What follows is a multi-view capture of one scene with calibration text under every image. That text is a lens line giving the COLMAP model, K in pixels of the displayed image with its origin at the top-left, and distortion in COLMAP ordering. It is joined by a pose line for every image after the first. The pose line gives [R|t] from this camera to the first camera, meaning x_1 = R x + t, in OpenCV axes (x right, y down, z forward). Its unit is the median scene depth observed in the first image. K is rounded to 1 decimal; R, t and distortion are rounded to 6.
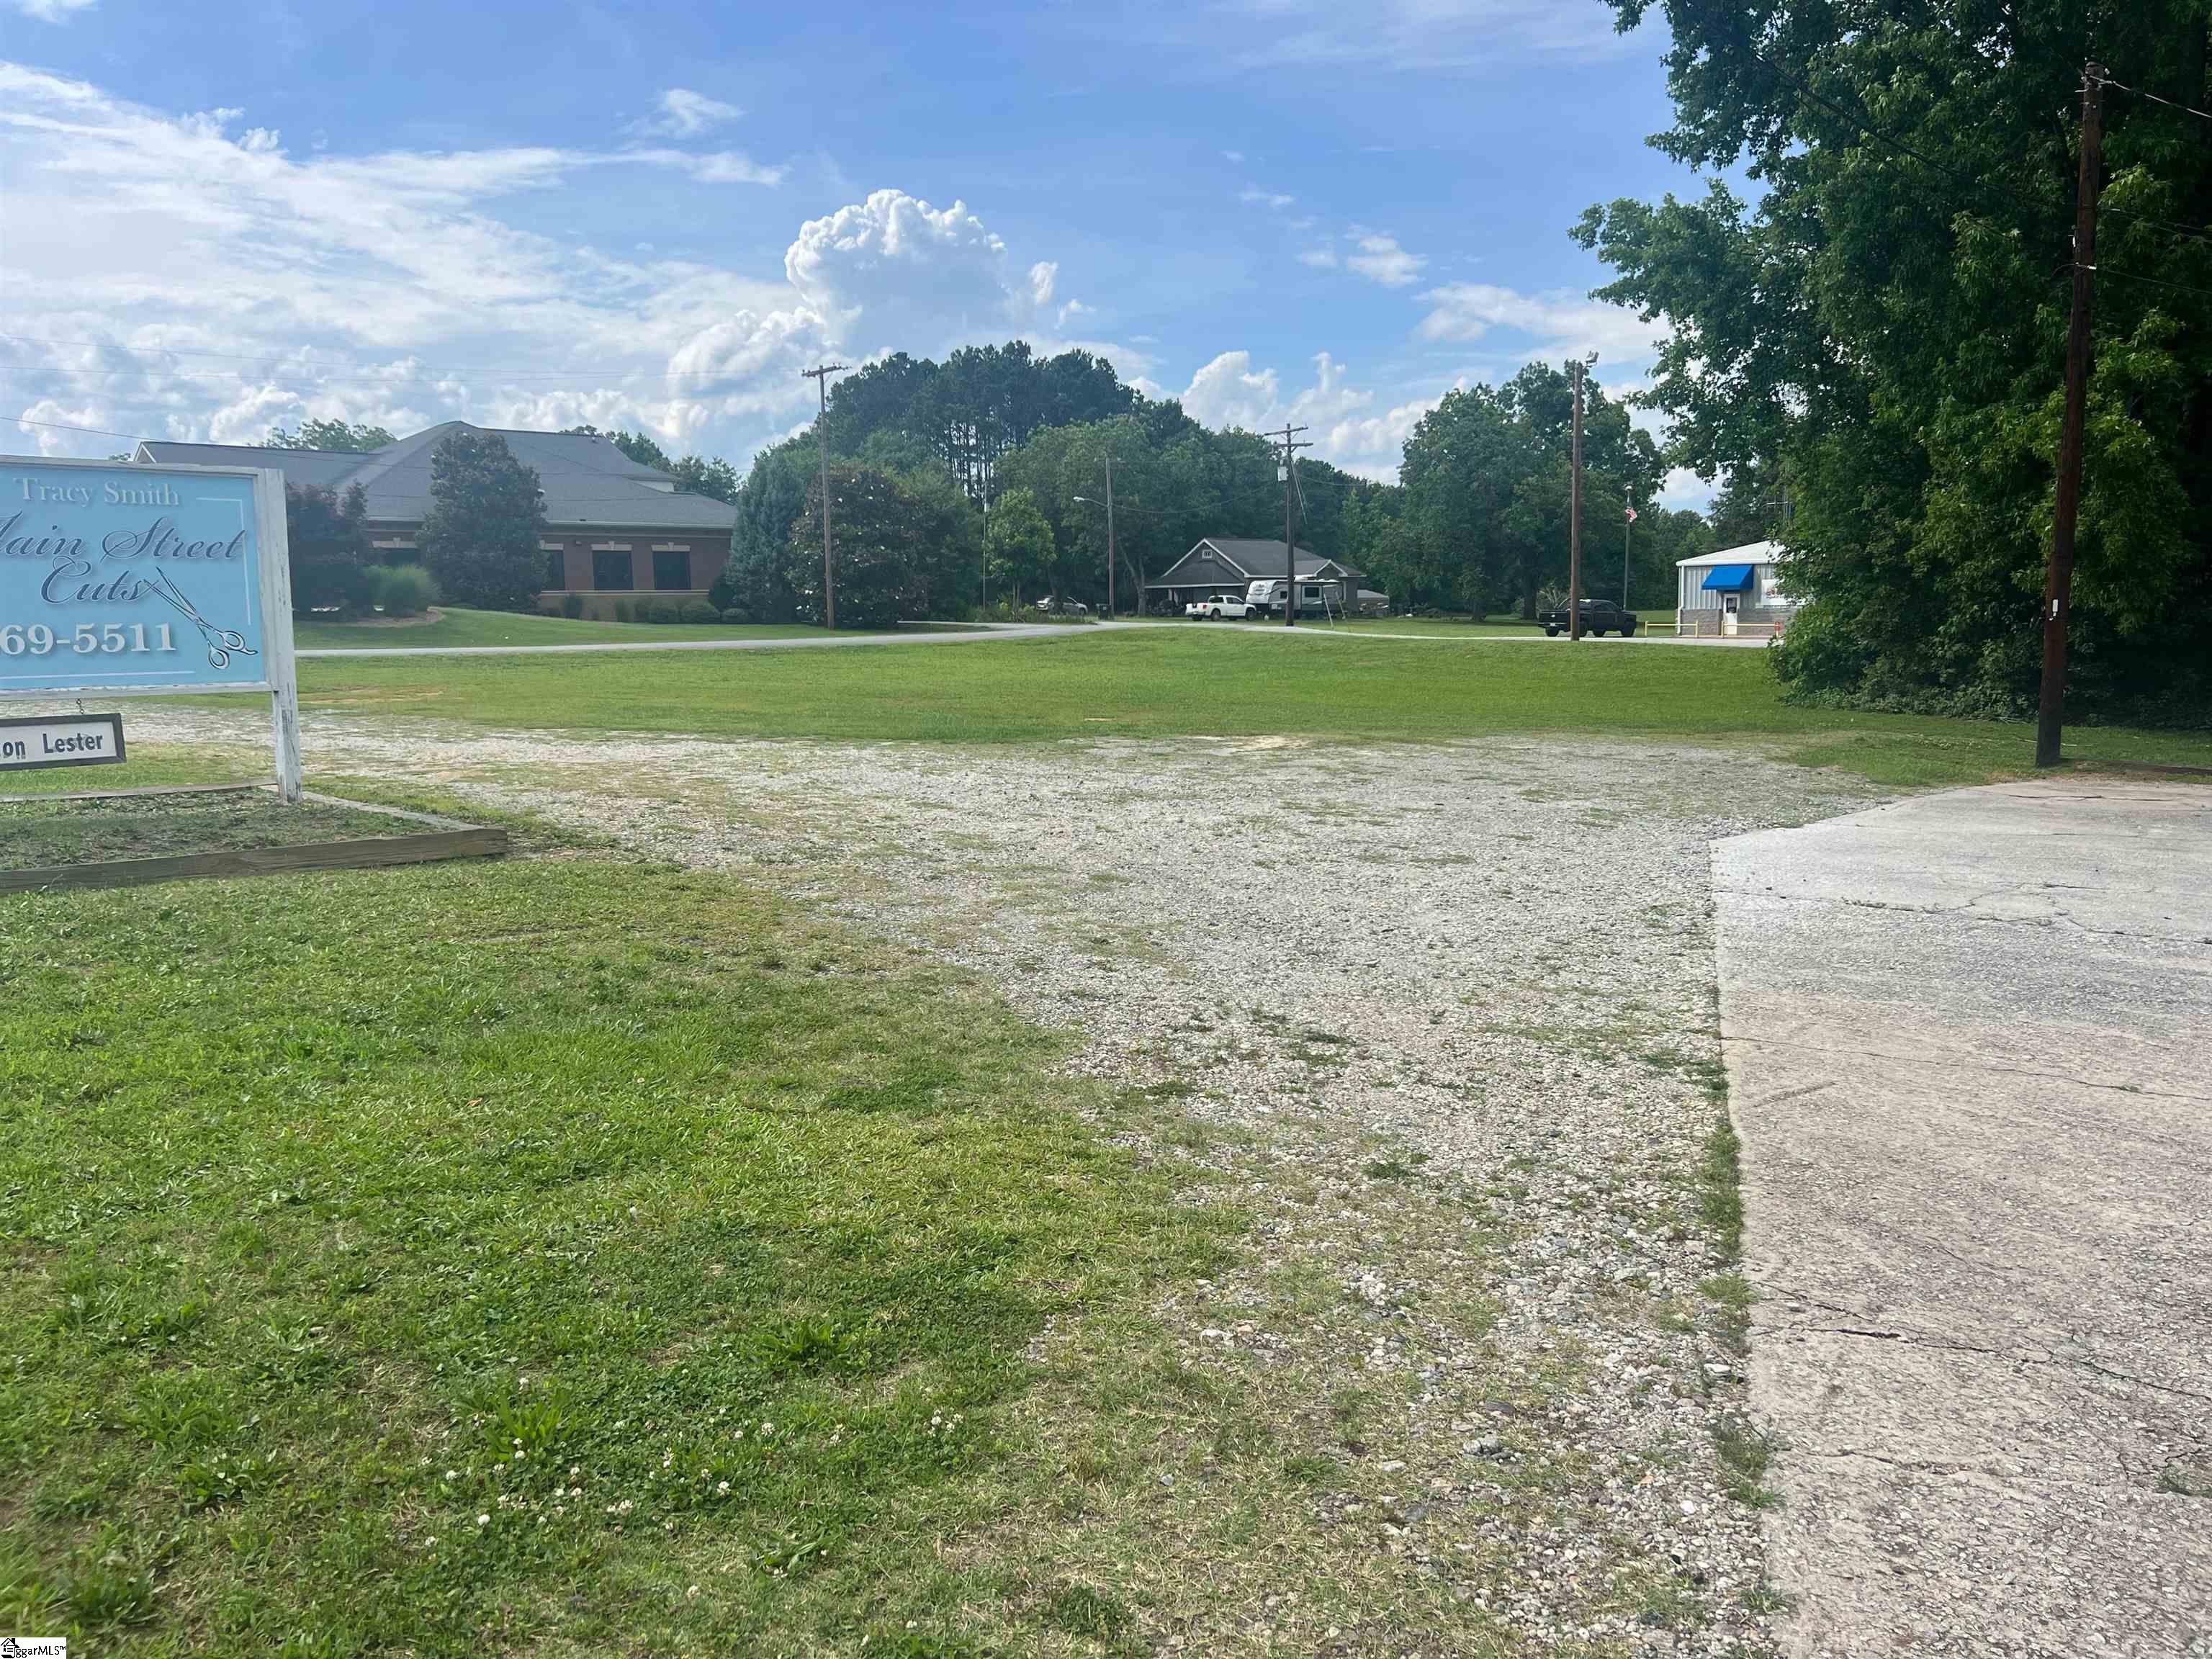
lens RADIAL K [[1664.0, 0, 1093.3], [0, 1664.0, 830.6], [0, 0, 1]] dist [0.062002, -0.079796]
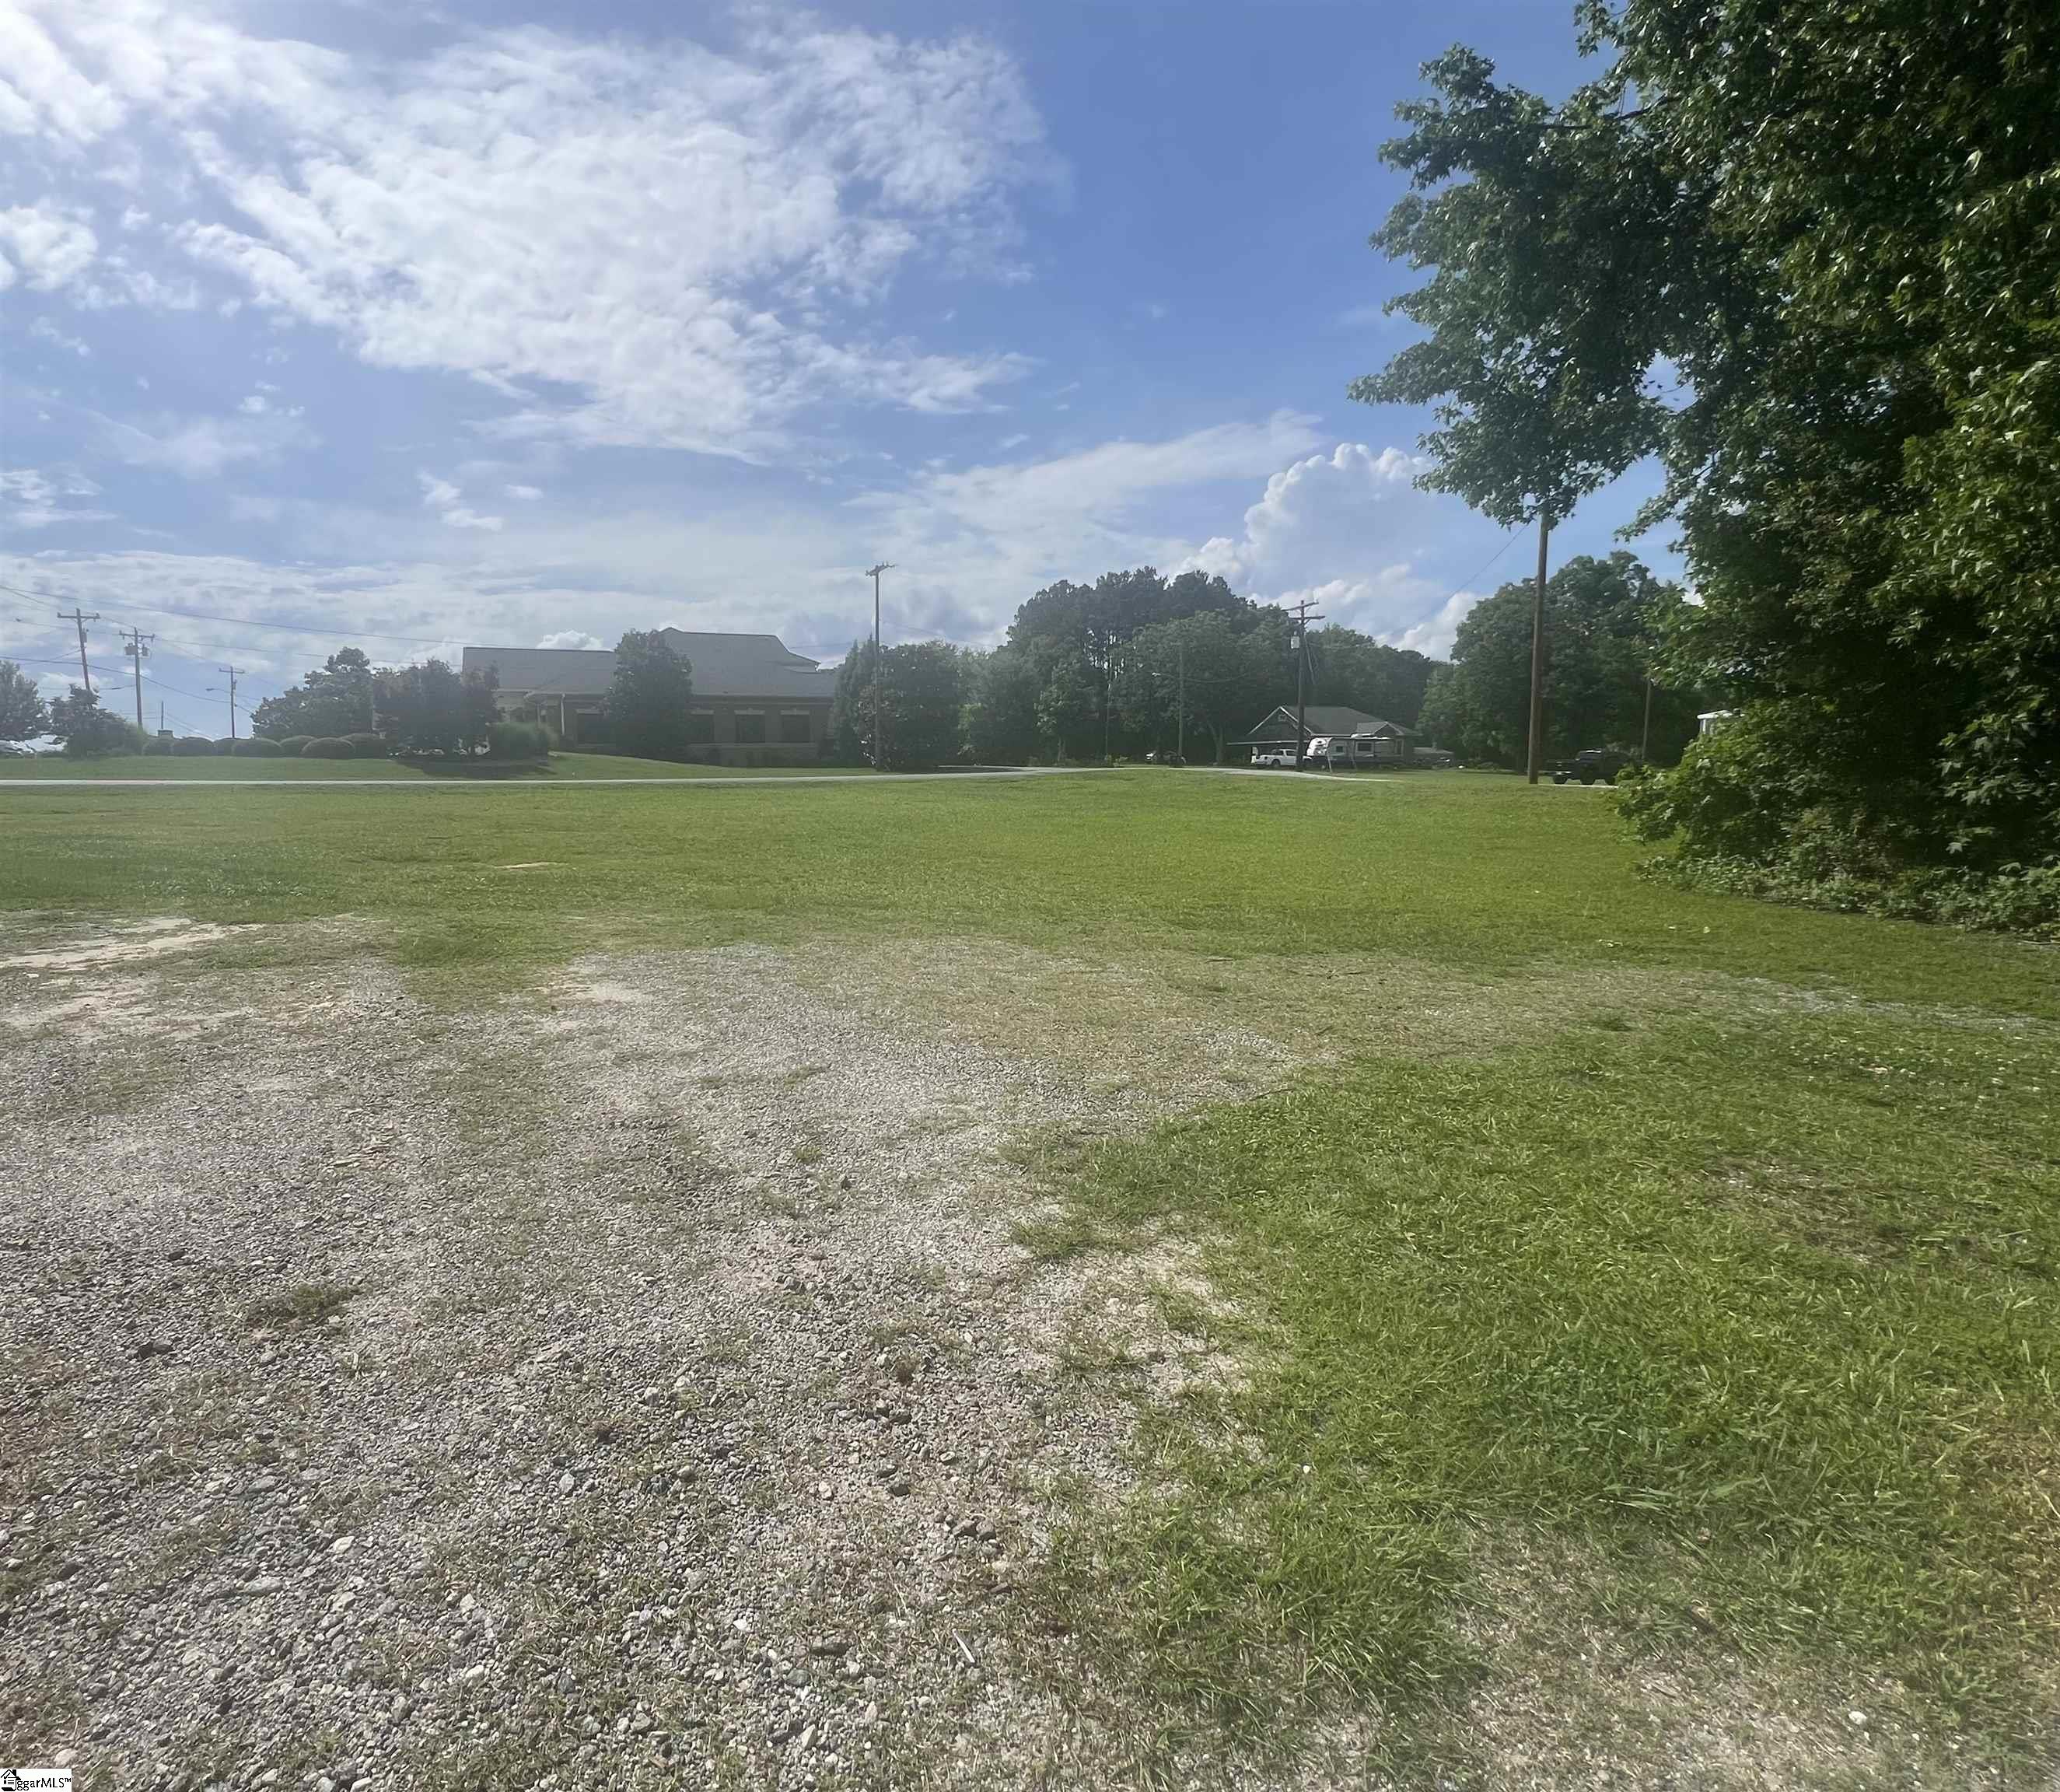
lens RADIAL K [[1024.4, 0, 887.7], [0, 1024.4, 896.8], [0, 0, 1]] dist [-0.000697, 0.000381]
pose [[0.929771, 0.048521, -0.364928, 0.089014], [-0.050468, 0.998717, 0.004207, -0.017045], [0.364664, 0.014505, 0.931026, 0.167105]]
